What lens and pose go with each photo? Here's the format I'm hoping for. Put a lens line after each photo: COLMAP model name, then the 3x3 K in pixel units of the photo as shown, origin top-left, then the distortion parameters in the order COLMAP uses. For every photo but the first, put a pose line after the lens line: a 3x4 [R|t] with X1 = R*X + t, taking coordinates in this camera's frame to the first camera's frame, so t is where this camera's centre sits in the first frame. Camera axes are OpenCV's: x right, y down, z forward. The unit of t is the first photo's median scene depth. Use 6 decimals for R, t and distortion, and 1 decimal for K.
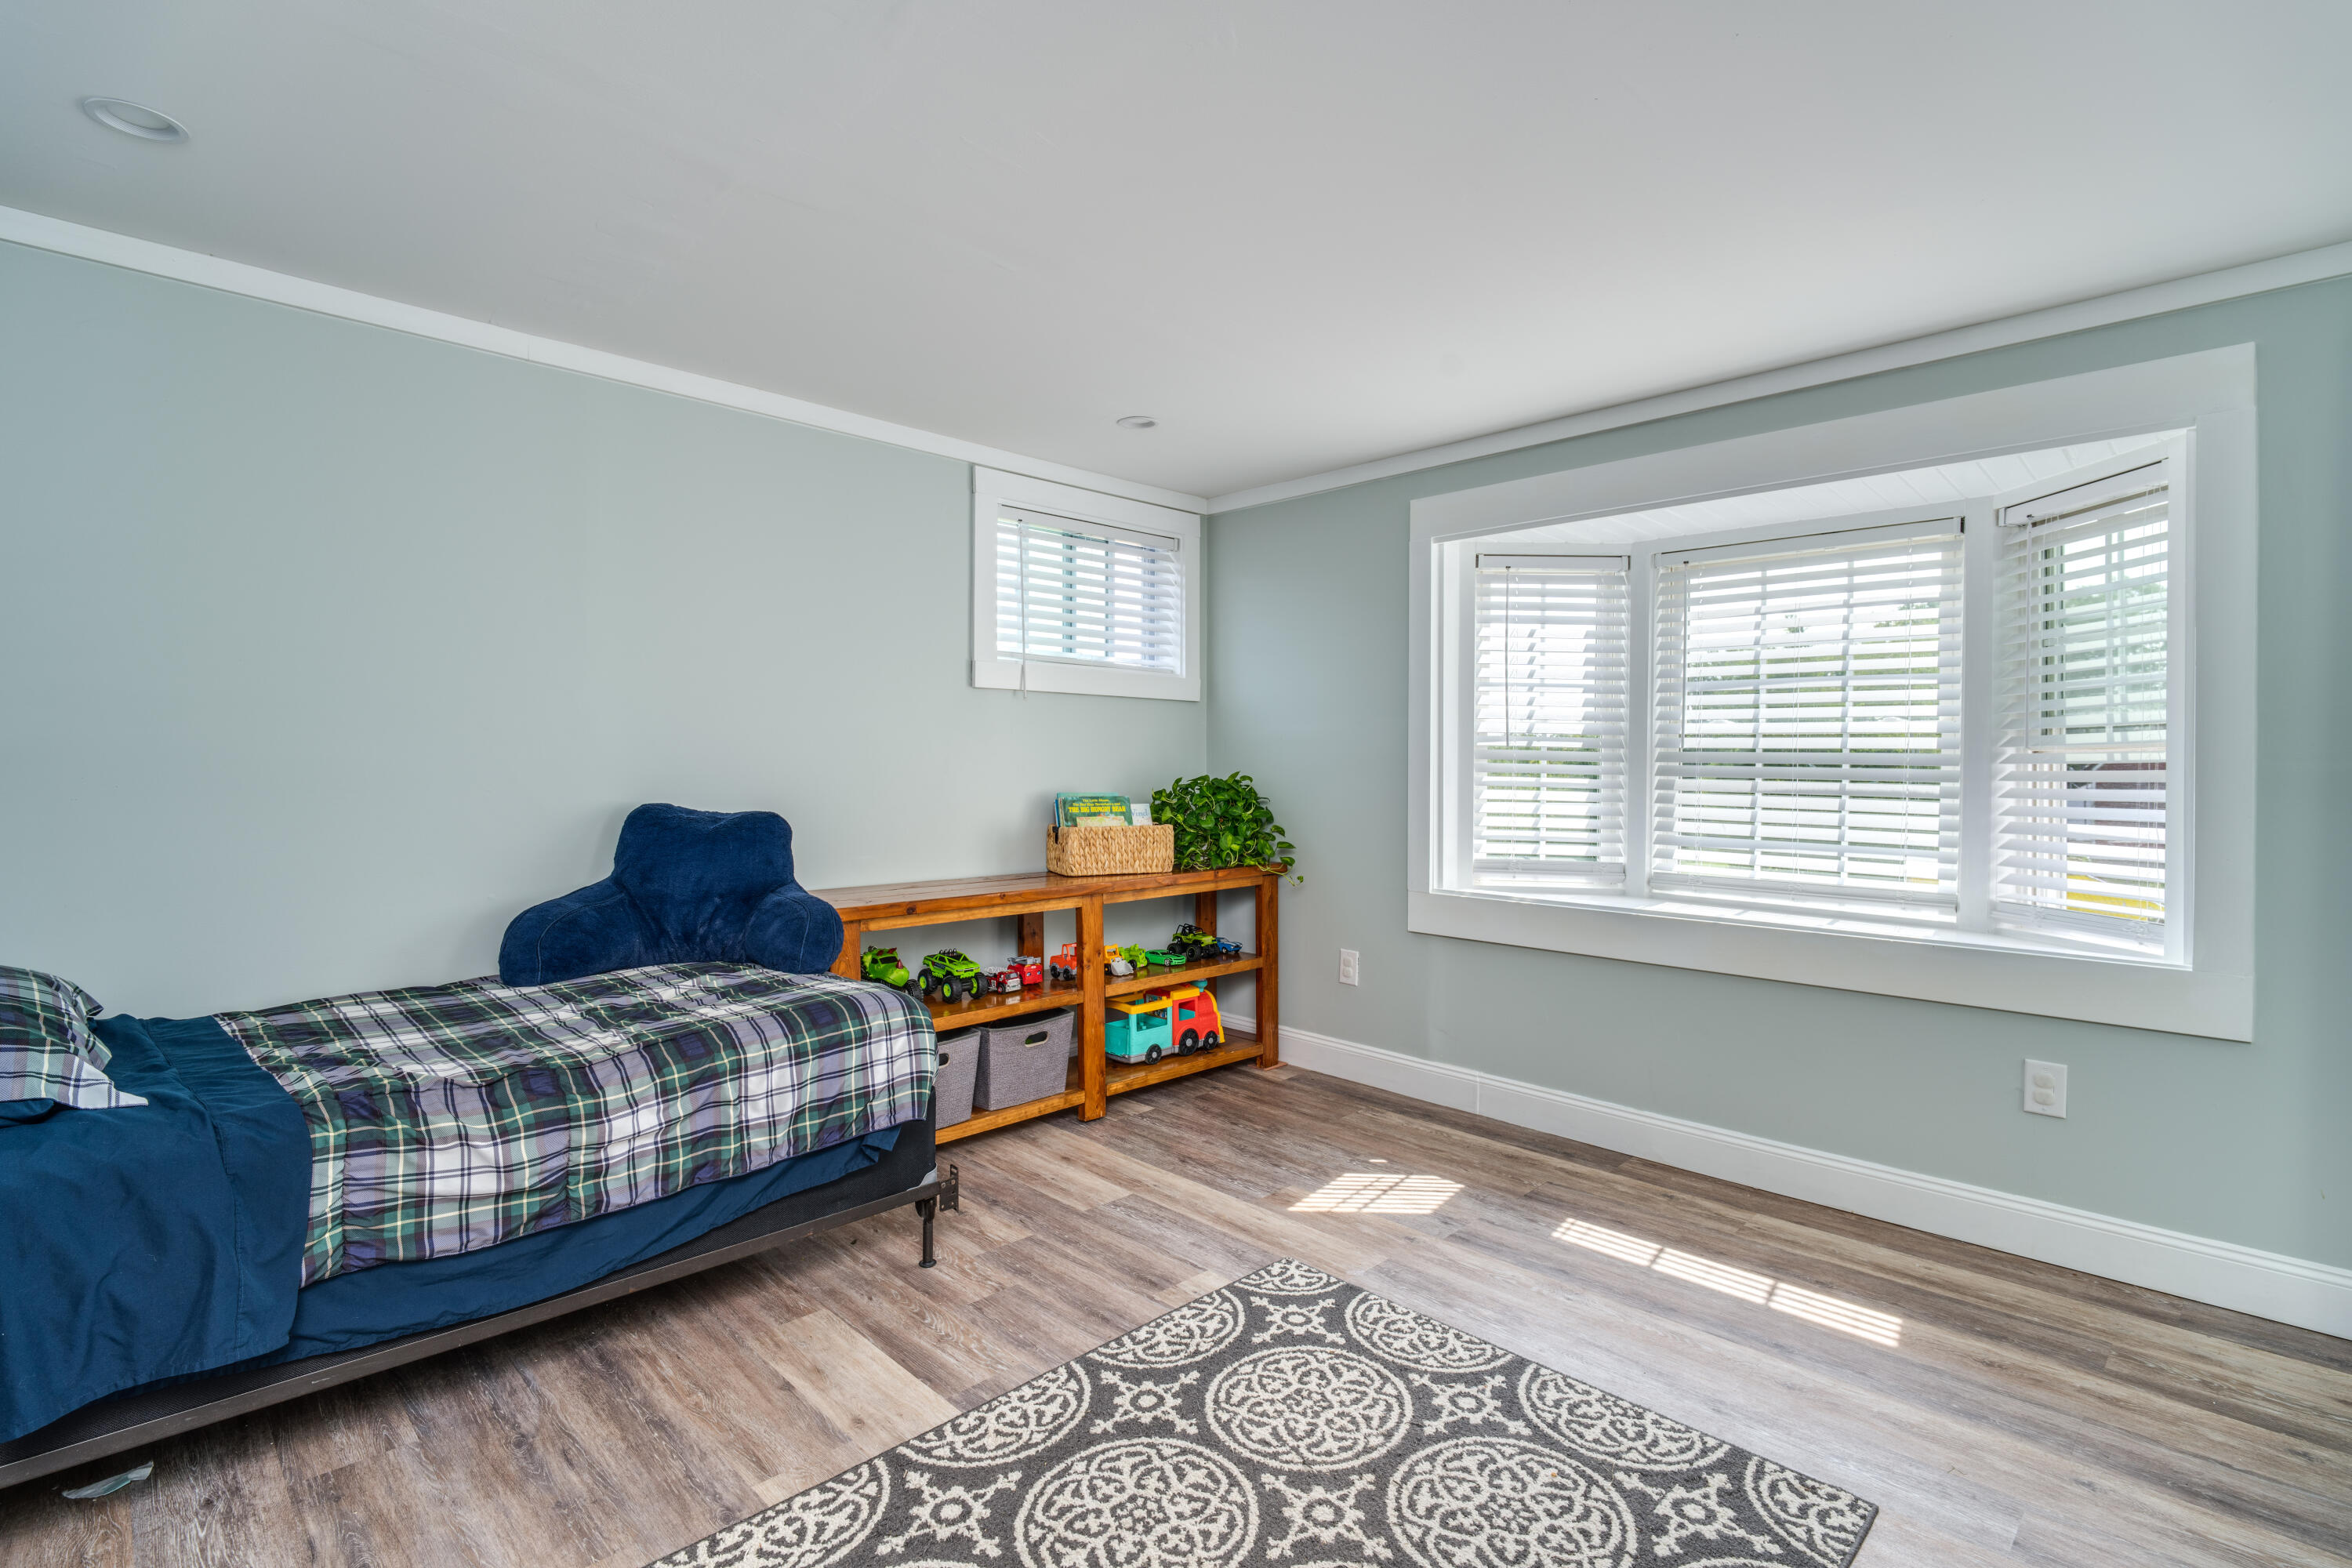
lens RADIAL K [[1121.2, 0, 1199.9], [0, 1121.2, 767.4], [0, 0, 1]] dist [0.002345, -0.001657]
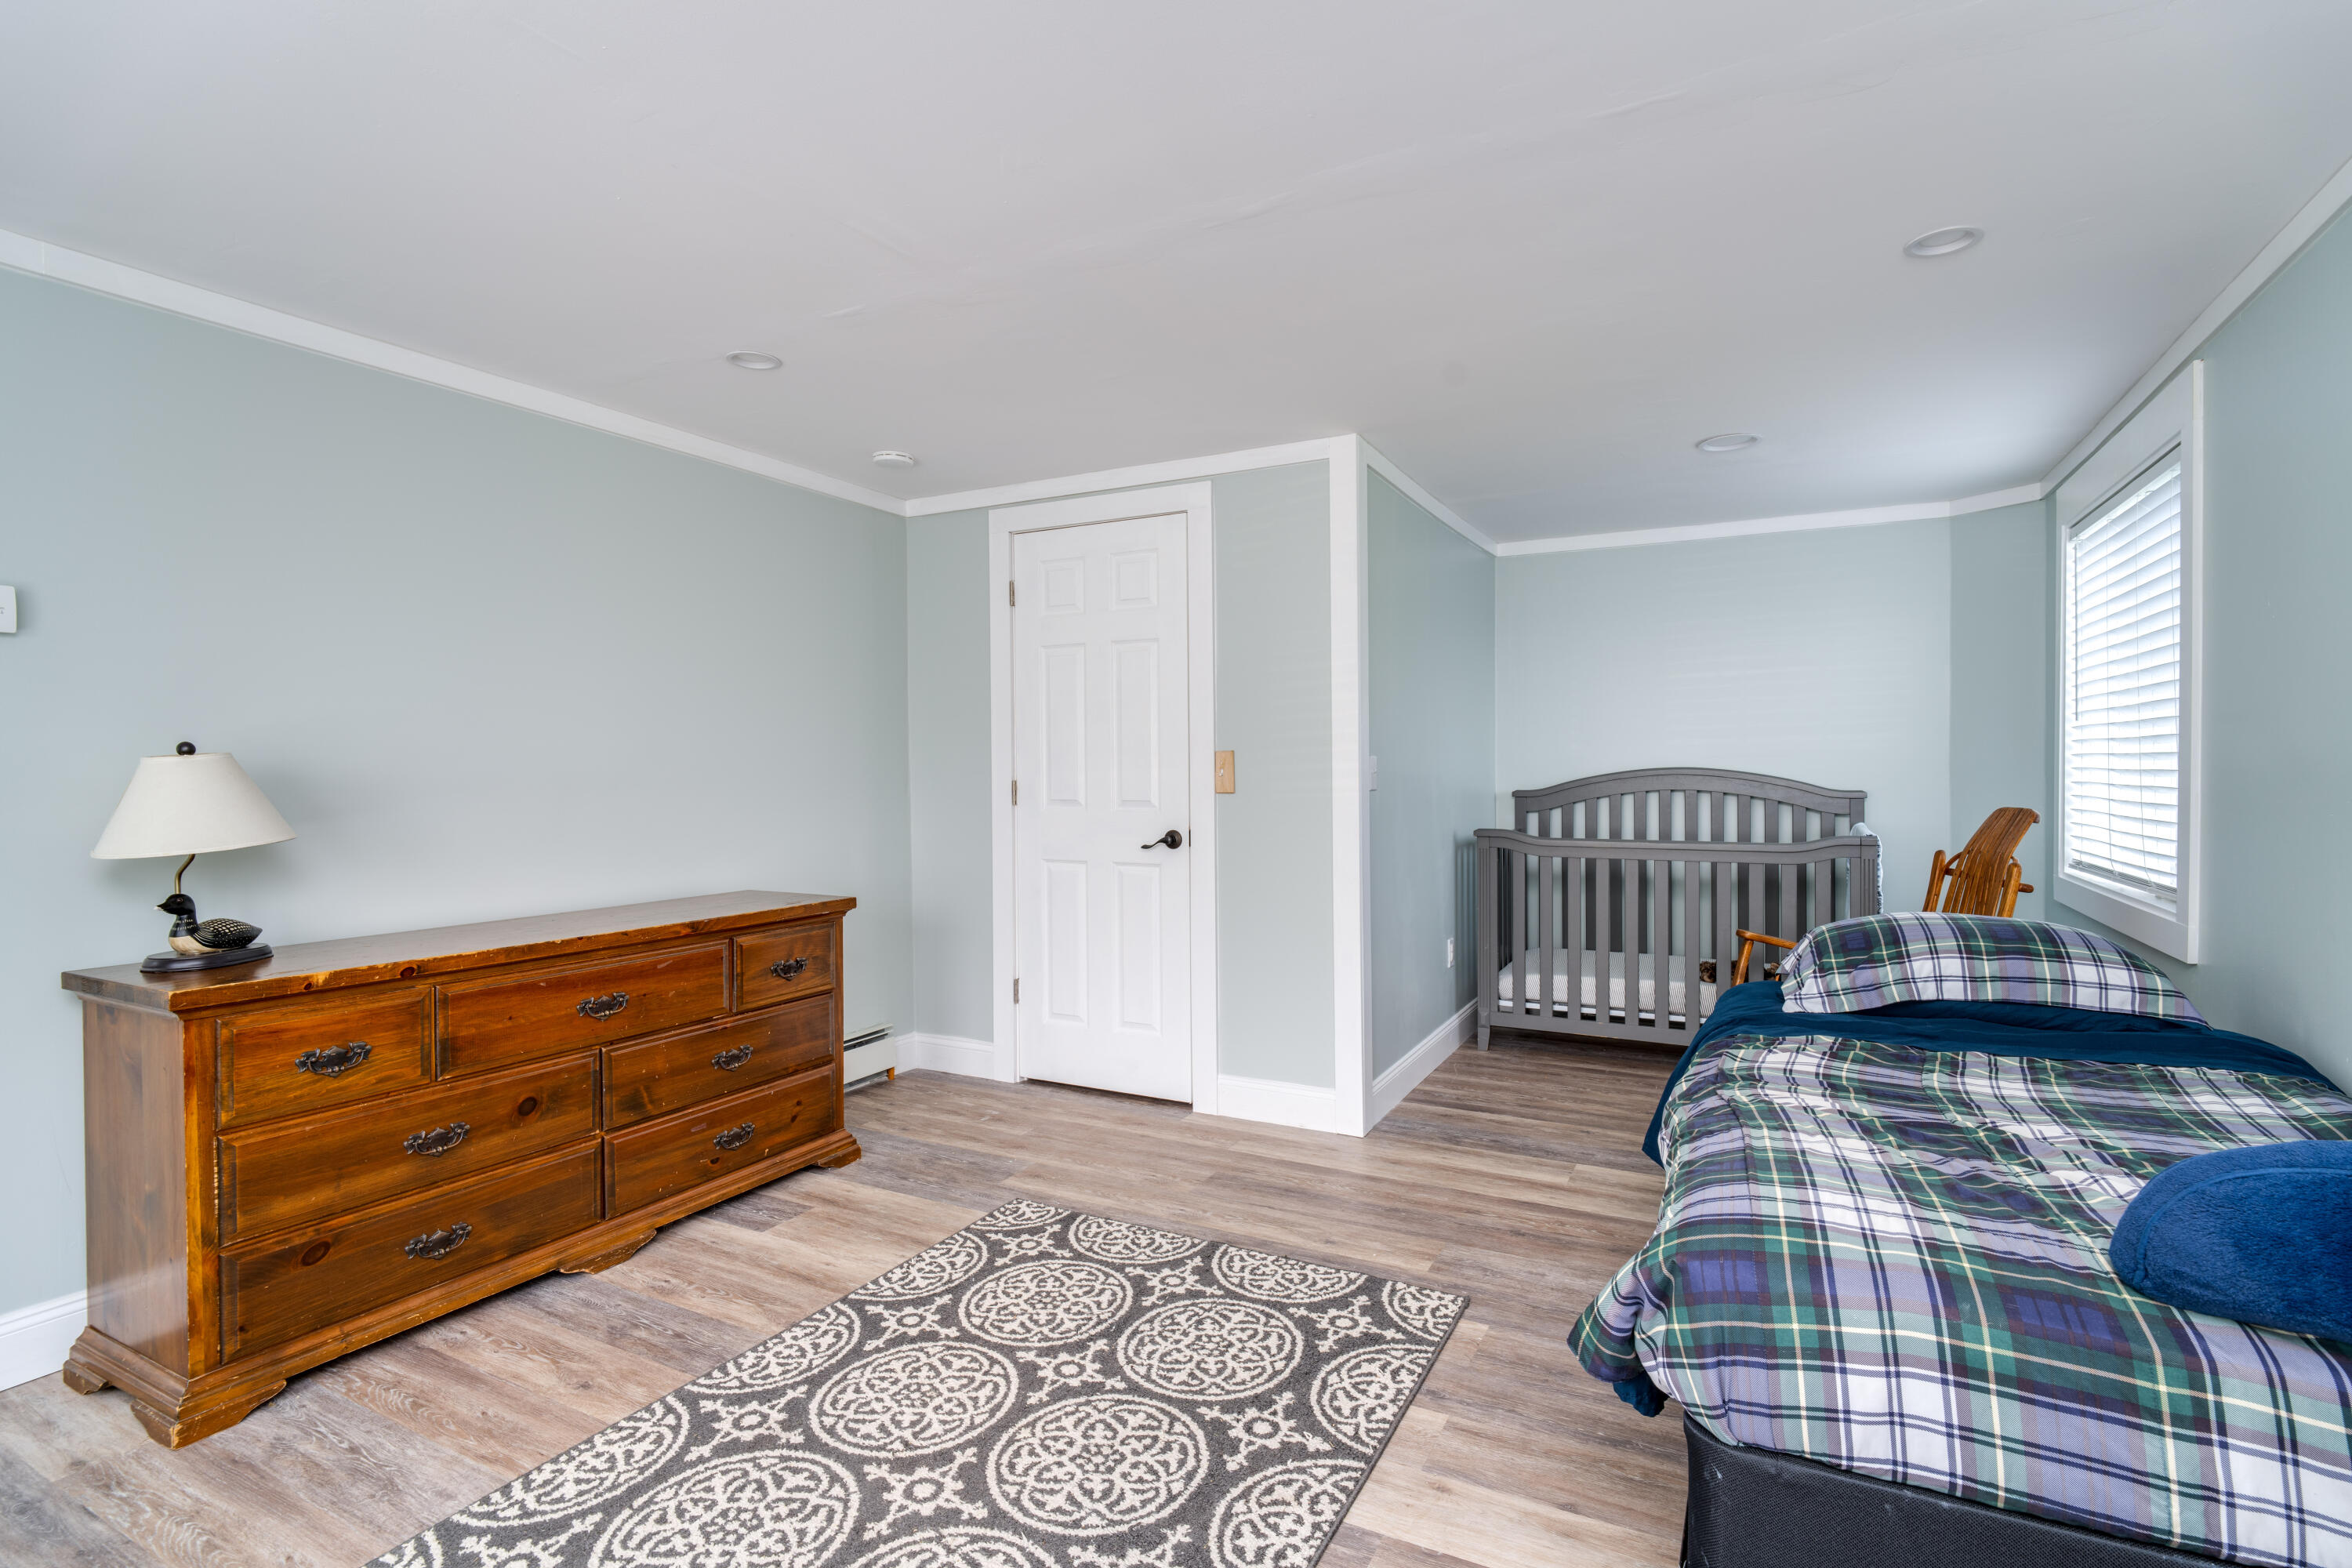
lens RADIAL K [[1121.2, 0, 1201.1], [0, 1121.2, 780.8], [0, 0, 1]] dist [0.002345, -0.001657]
pose [[-0.955208, 0.007375, -0.295843, 0.126402], [0.003141, 0.999886, 0.014784, -0.006841], [0.295918, 0.013193, -0.955122, 1.551277]]
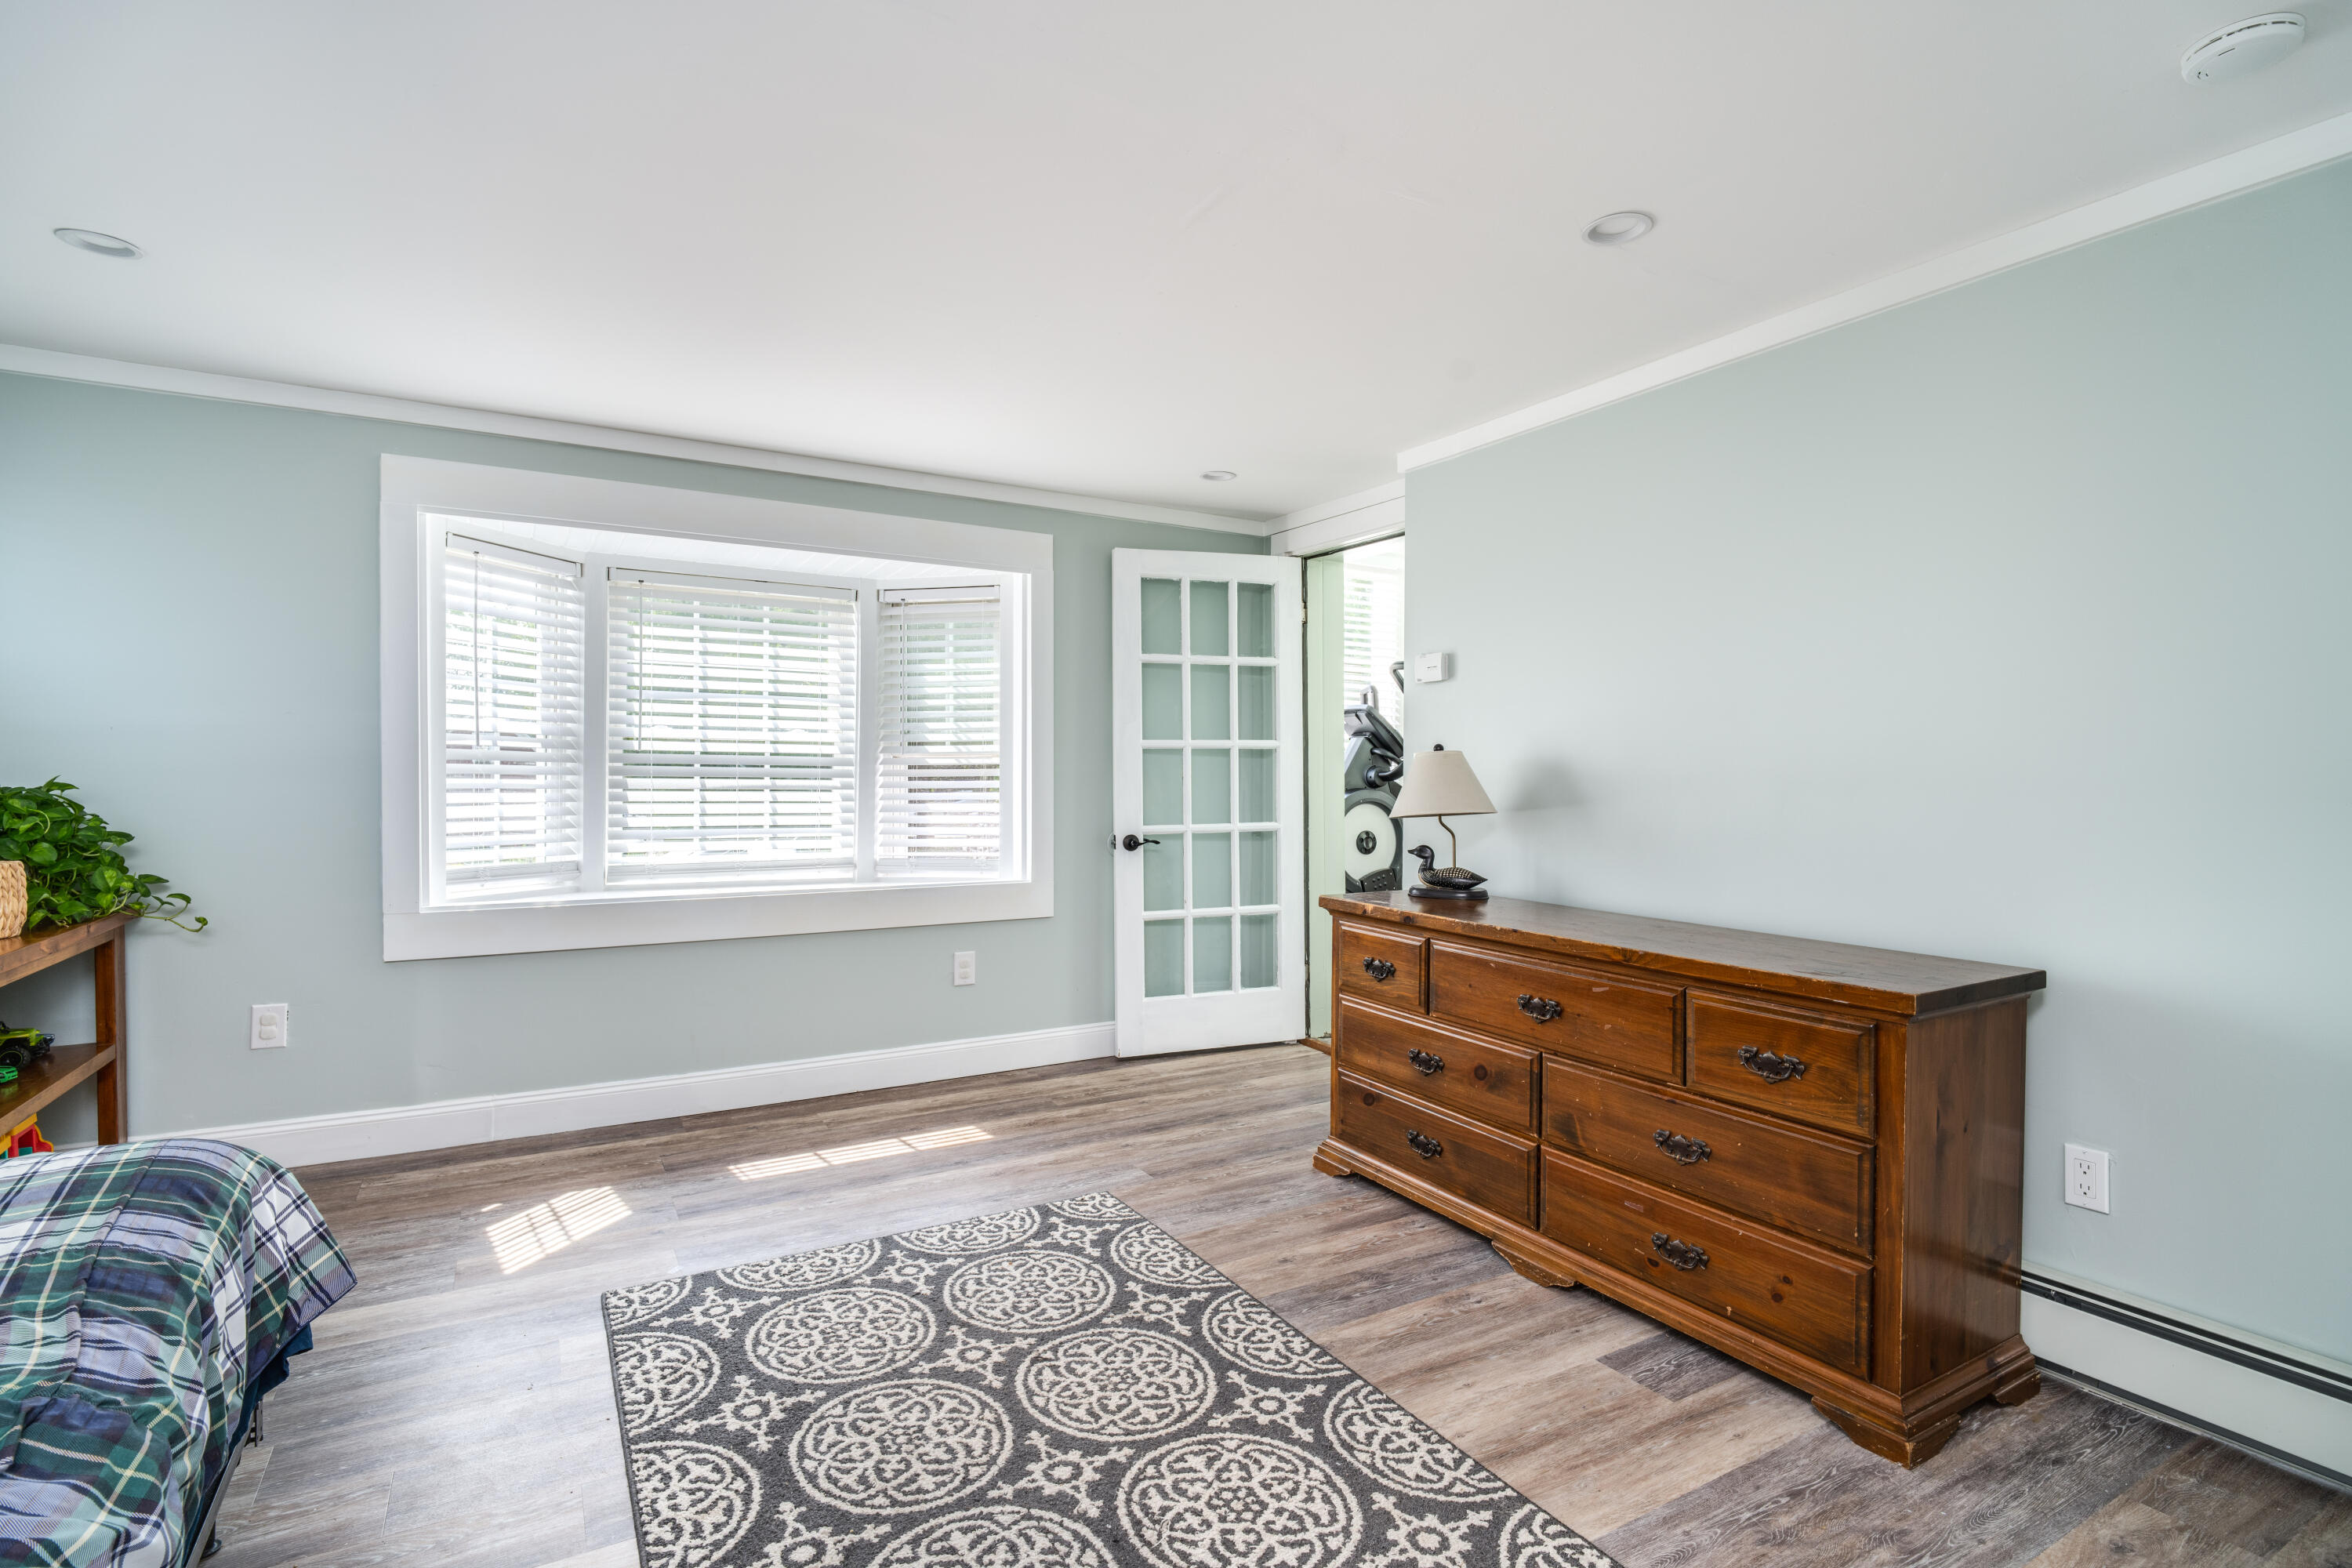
lens RADIAL K [[1121.2, 0, 1161.2], [0, 1121.2, 780.7], [0, 0, 1]] dist [0.002345, -0.001657]
pose [[0.267251, -0.015757, 0.963498, -0.791385], [0.002477, 0.999874, 0.015665, -0.005960], [-0.963624, -0.001800, 0.267257, 0.341611]]
